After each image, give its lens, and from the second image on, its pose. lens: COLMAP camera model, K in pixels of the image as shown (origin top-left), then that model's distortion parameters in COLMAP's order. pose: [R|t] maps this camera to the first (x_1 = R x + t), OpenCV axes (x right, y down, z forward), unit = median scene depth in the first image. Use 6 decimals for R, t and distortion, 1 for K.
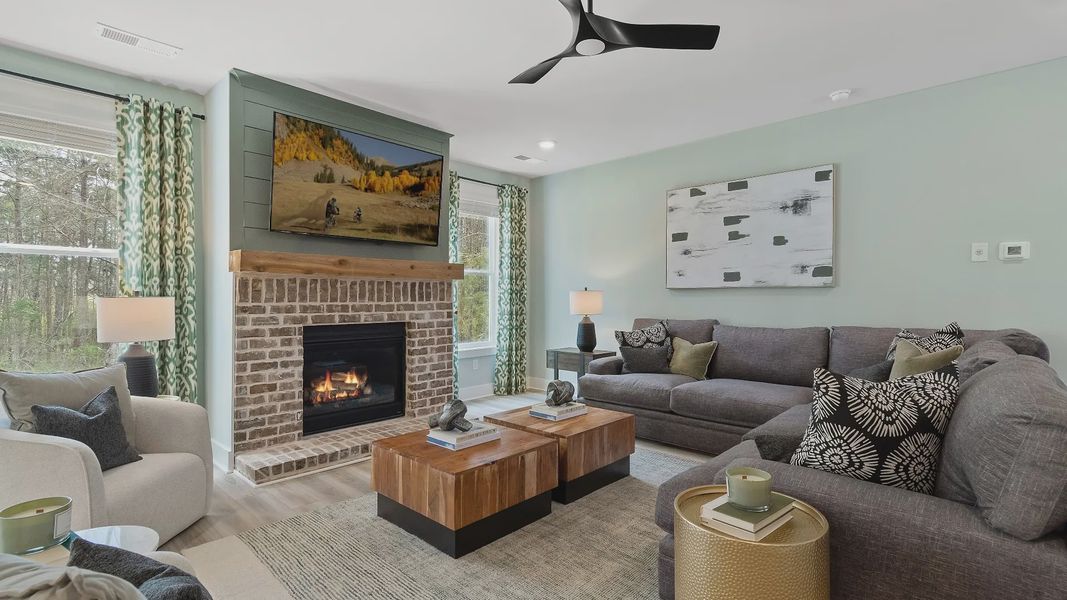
lens RADIAL K [[489.6, 0, 540.1], [0, 489.6, 303.0], [0, 0, 1]] dist [-0.000442, 0.000132]
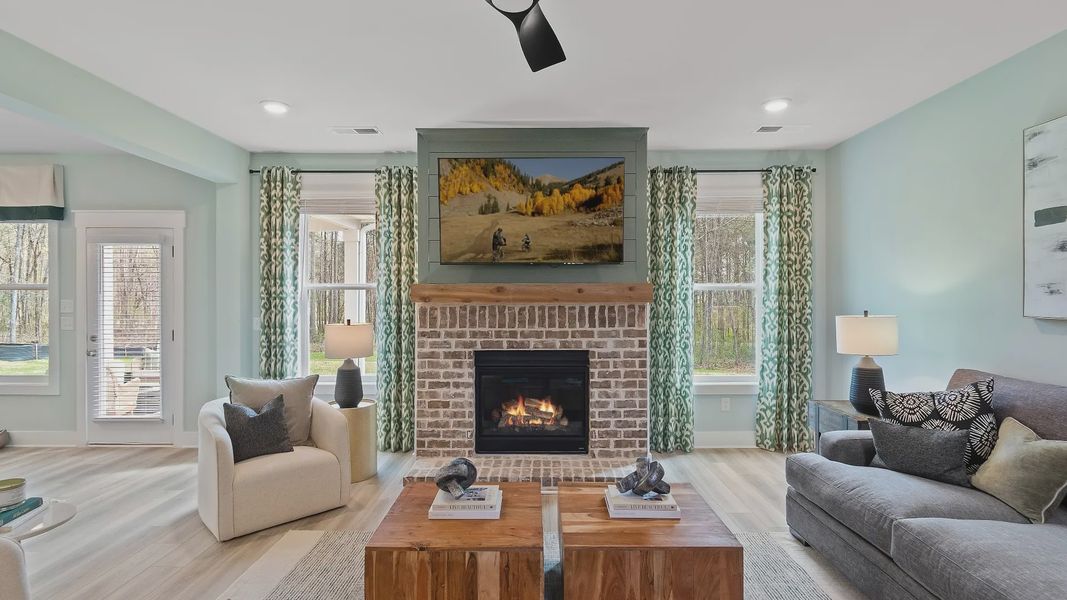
lens RADIAL K [[513.8, 0, 538.2], [0, 513.8, 296.8], [0, 0, 1]] dist [0.003151, -0.001829]
pose [[0.672326, -0.001135, -0.740254, 0.386314], [-0.004912, 0.999970, -0.005994, -0.055964], [0.740239, 0.007666, 0.672300, 0.310876]]
